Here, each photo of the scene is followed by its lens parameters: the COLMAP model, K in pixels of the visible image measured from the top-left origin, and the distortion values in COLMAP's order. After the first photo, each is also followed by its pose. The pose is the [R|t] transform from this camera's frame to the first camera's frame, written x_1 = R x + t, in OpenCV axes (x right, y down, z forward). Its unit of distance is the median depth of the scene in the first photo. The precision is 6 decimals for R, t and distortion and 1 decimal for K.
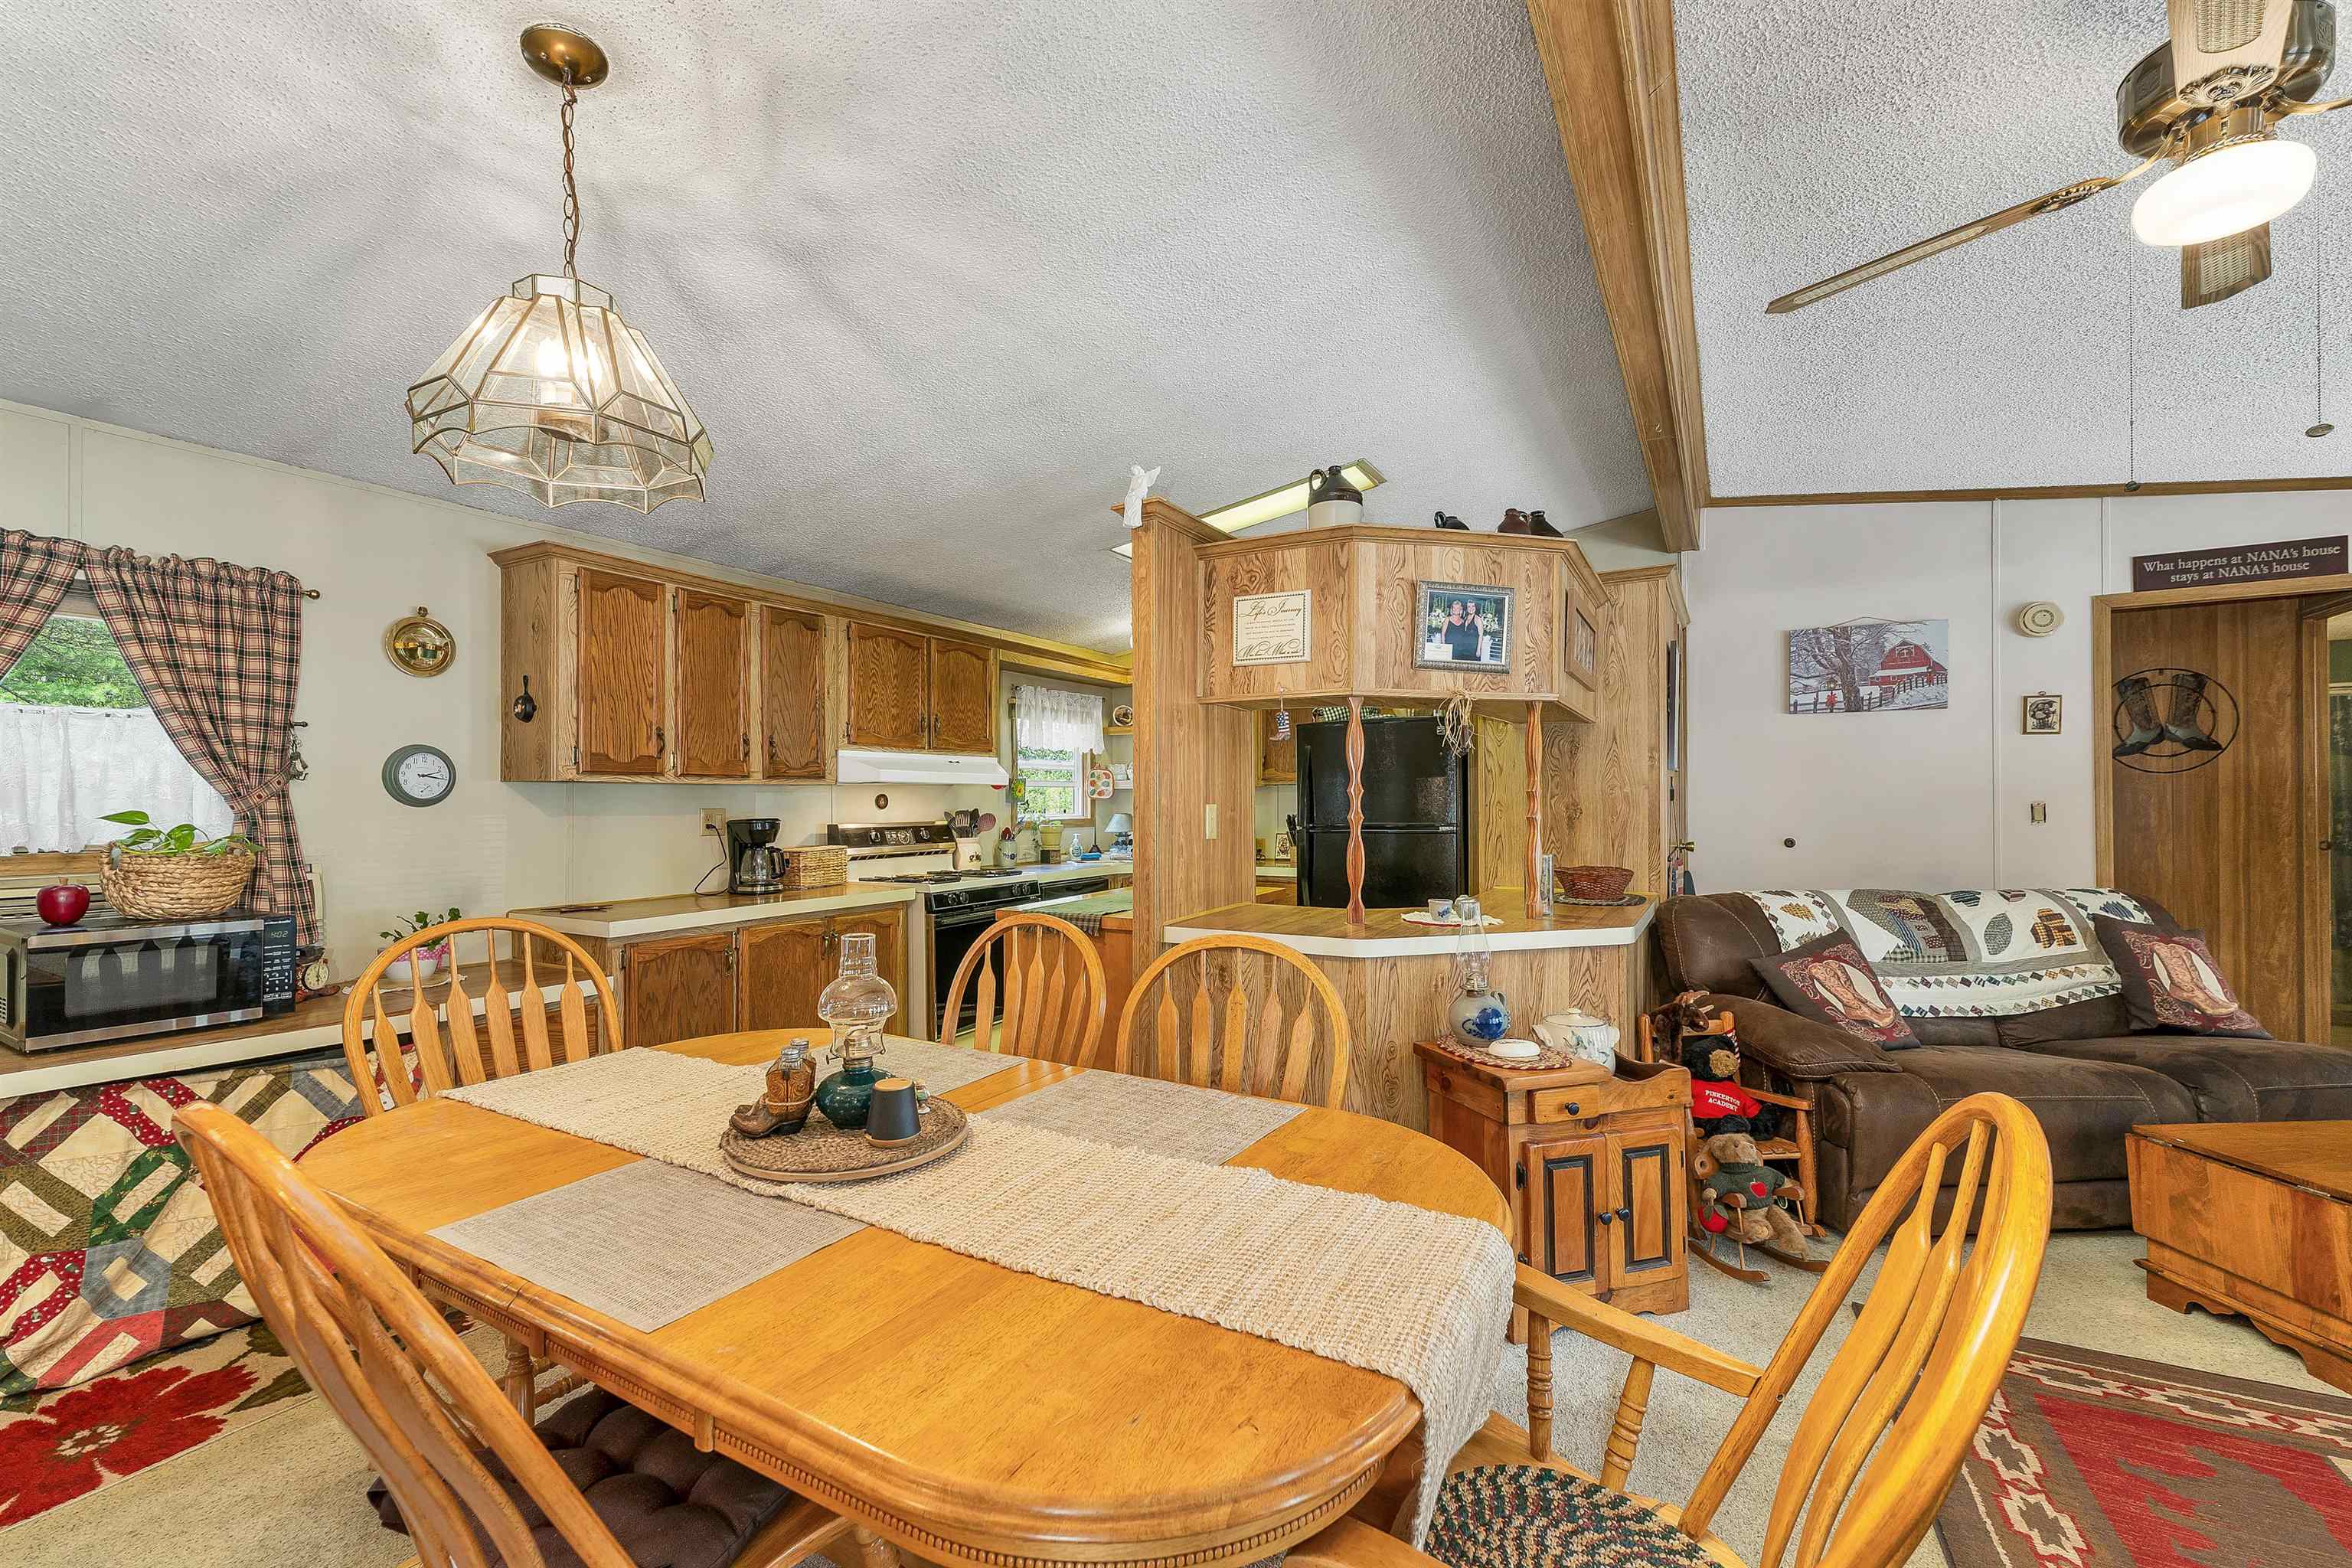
lens RADIAL K [[978.0, 0, 1153.5], [0, 978.0, 797.1], [0, 0, 1]] dist [-0.000928, 0.001729]
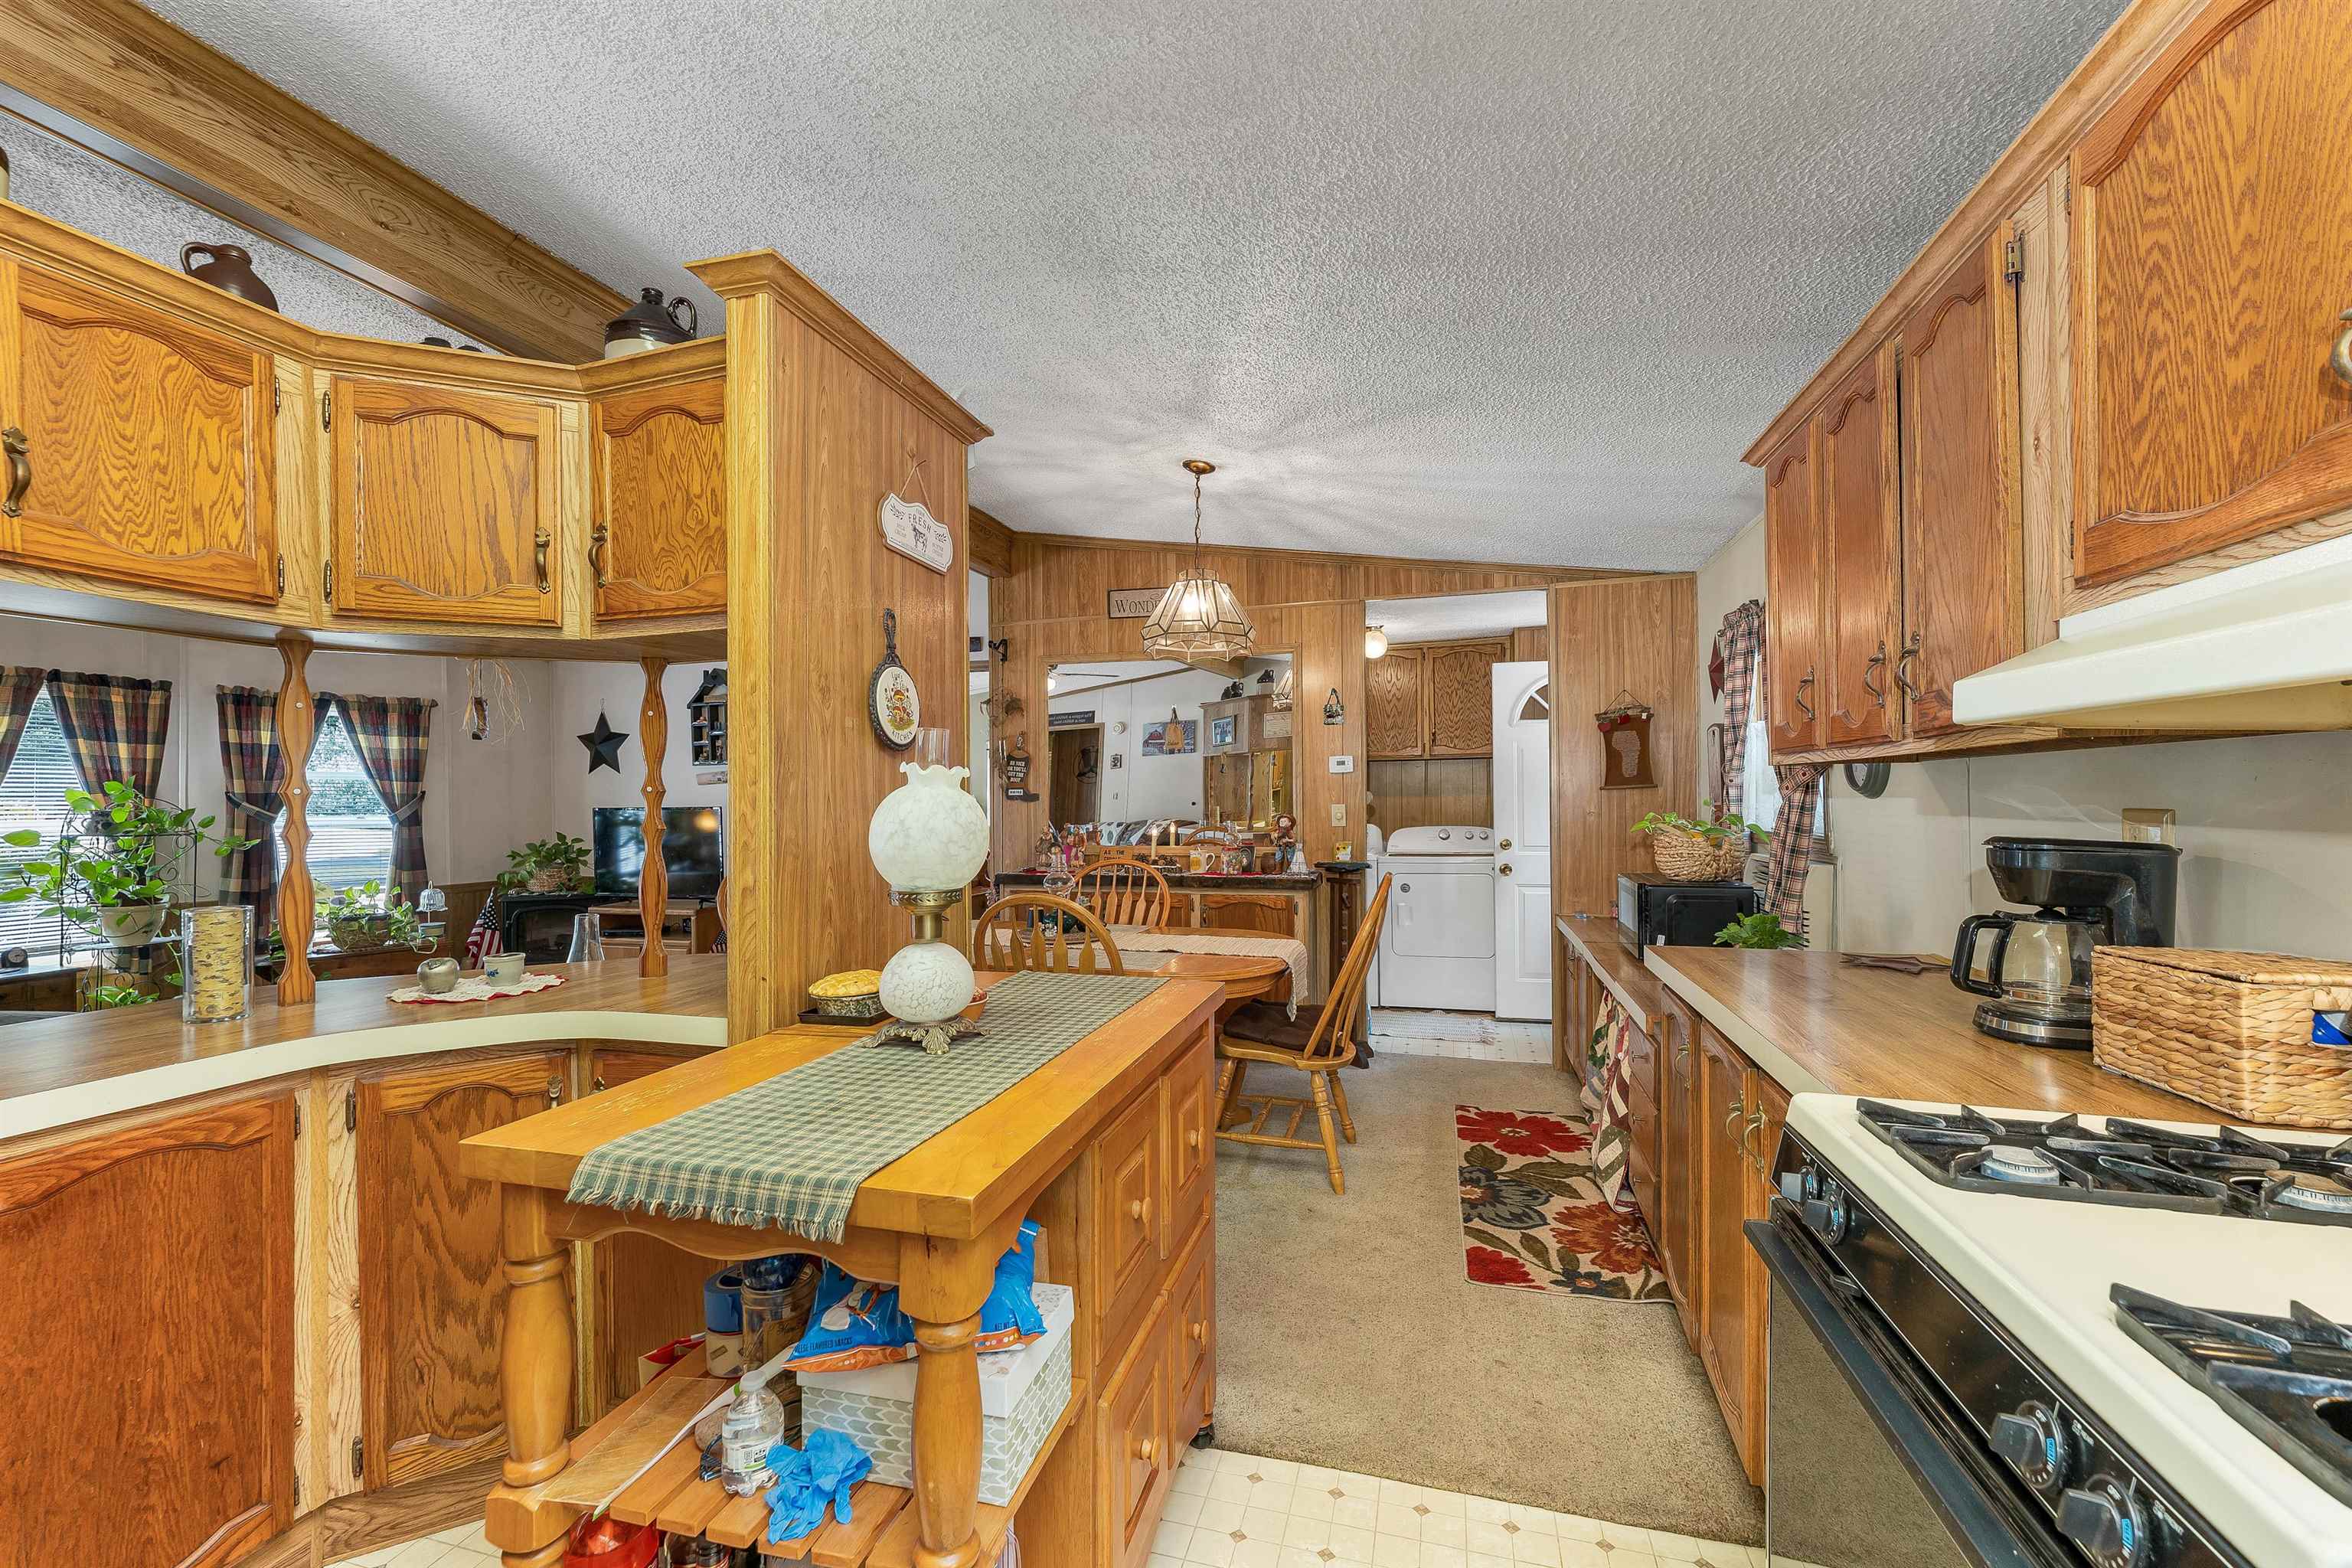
lens RADIAL K [[978.0, 0, 1170.1], [0, 978.0, 796.7], [0, 0, 1]] dist [-0.000928, 0.001729]
pose [[-0.967566, 0.009114, -0.252454, 0.014216], [0.010261, 0.999942, -0.003228, 0.005221], [0.252410, -0.005714, -0.967604, 1.619617]]
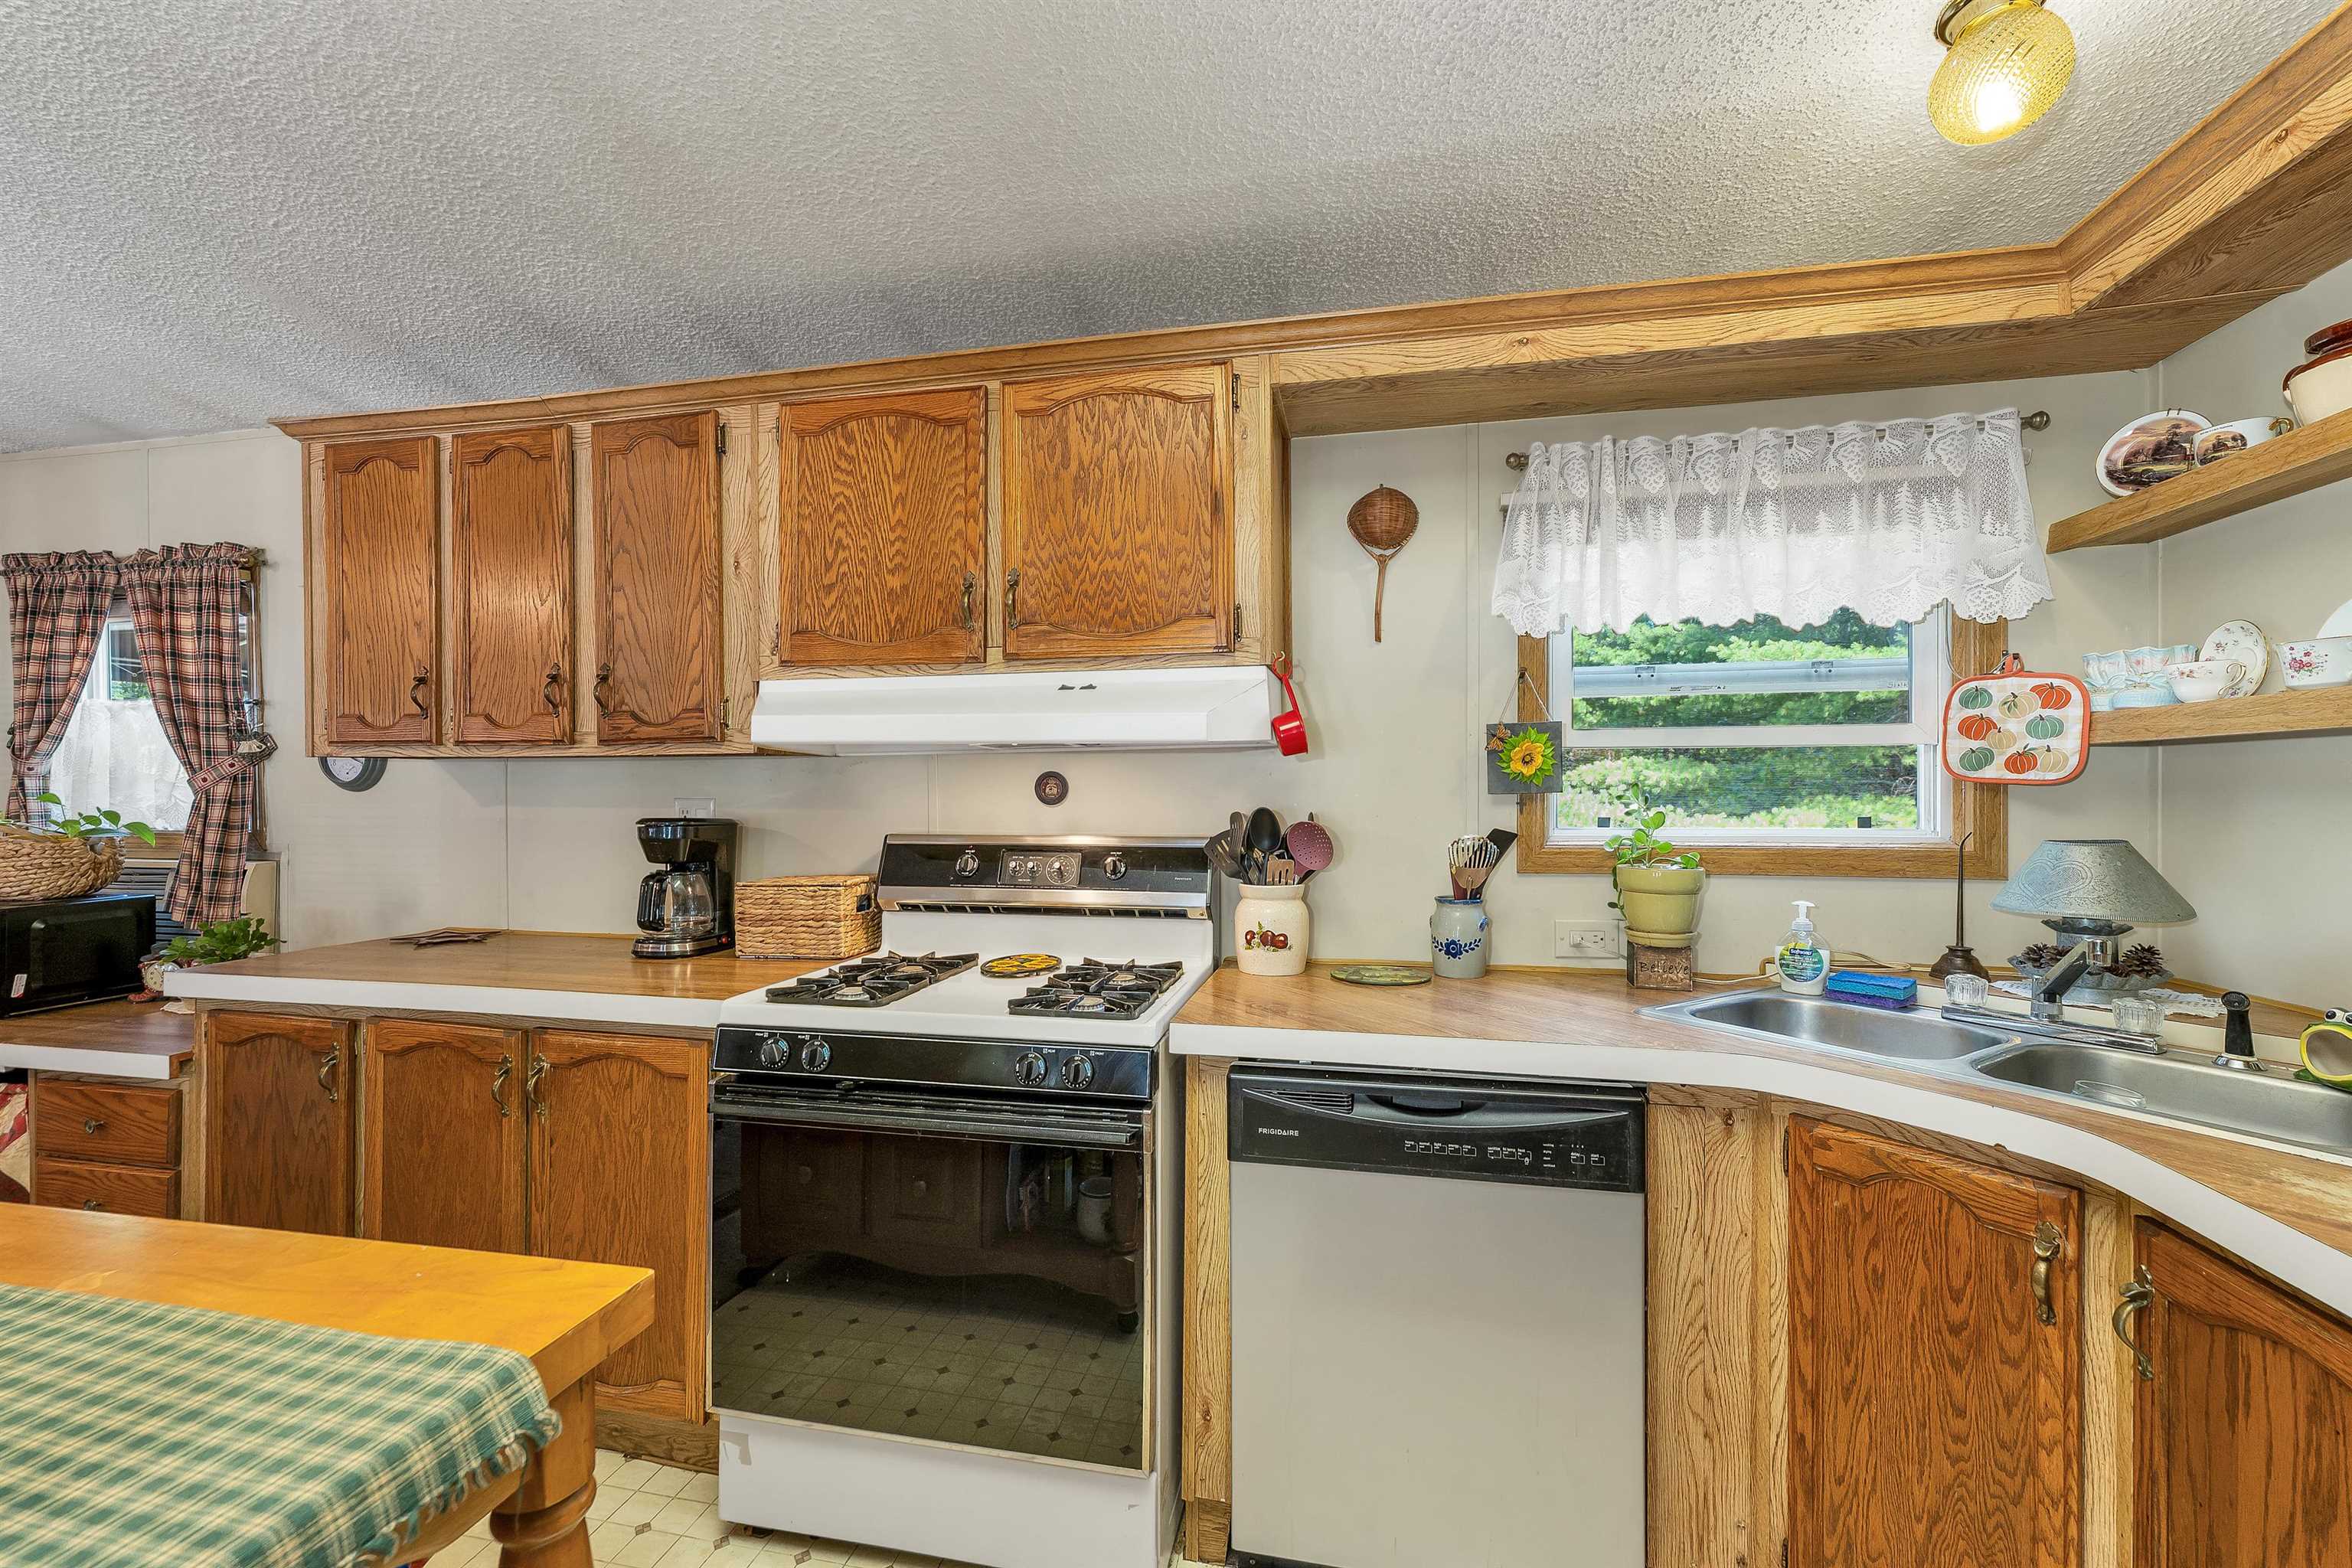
lens RADIAL K [[978.0, 0, 1160.4], [0, 978.0, 783.6], [0, 0, 1]] dist [-0.000928, 0.001729]
pose [[0.320443, 0.001852, -0.947266, 0.261547], [0.001704, 0.999995, 0.002532, 0.002430], [0.947266, -0.002425, 0.320438, 1.370341]]
